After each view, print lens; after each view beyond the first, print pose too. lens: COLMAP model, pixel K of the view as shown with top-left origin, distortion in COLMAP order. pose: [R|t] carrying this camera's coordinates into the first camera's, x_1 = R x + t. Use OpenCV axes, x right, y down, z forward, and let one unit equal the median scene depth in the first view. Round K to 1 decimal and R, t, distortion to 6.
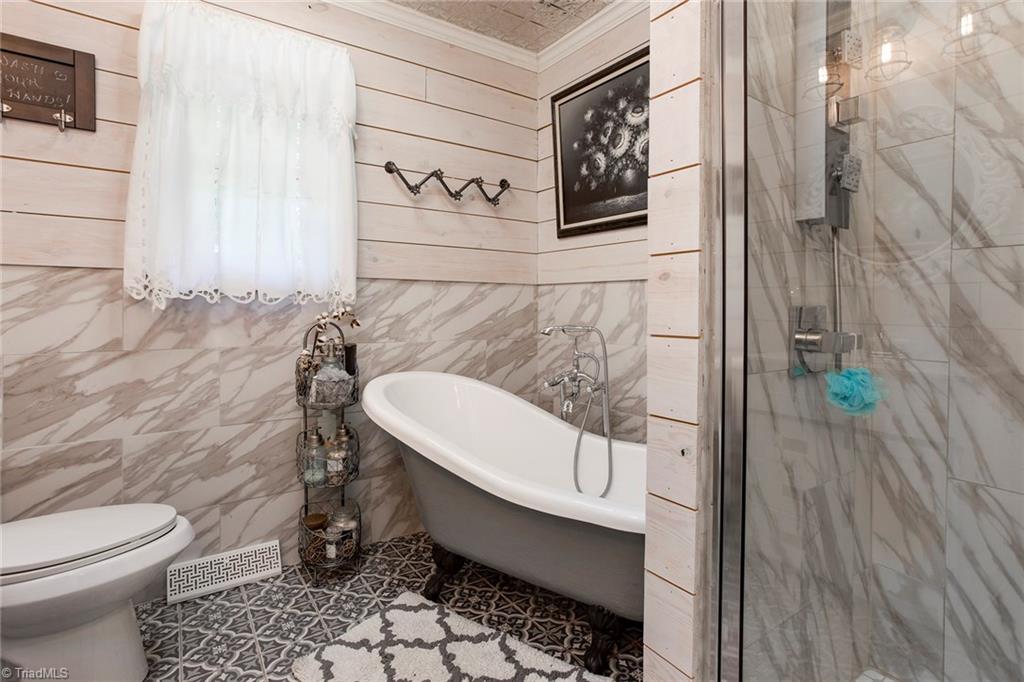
lens RADIAL K [[507.8, 0, 509.7], [0, 507.8, 306.0], [0, 0, 1]] dist [-0.052467, 0.028876]
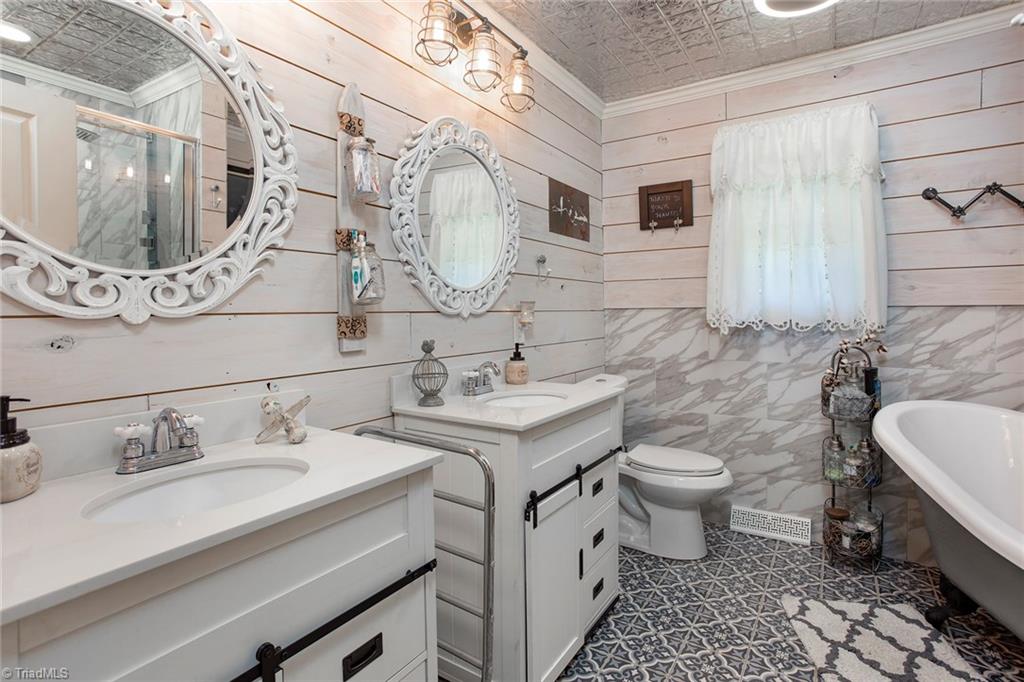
lens RADIAL K [[507.8, 0, 509.7], [0, 507.8, 306.0], [0, 0, 1]] dist [-0.052467, 0.028876]
pose [[0.372493, -0.020145, -0.927816, 0.447848], [0.010414, 0.999792, -0.017526, -0.054771], [0.927977, -0.003134, 0.372625, -0.173890]]
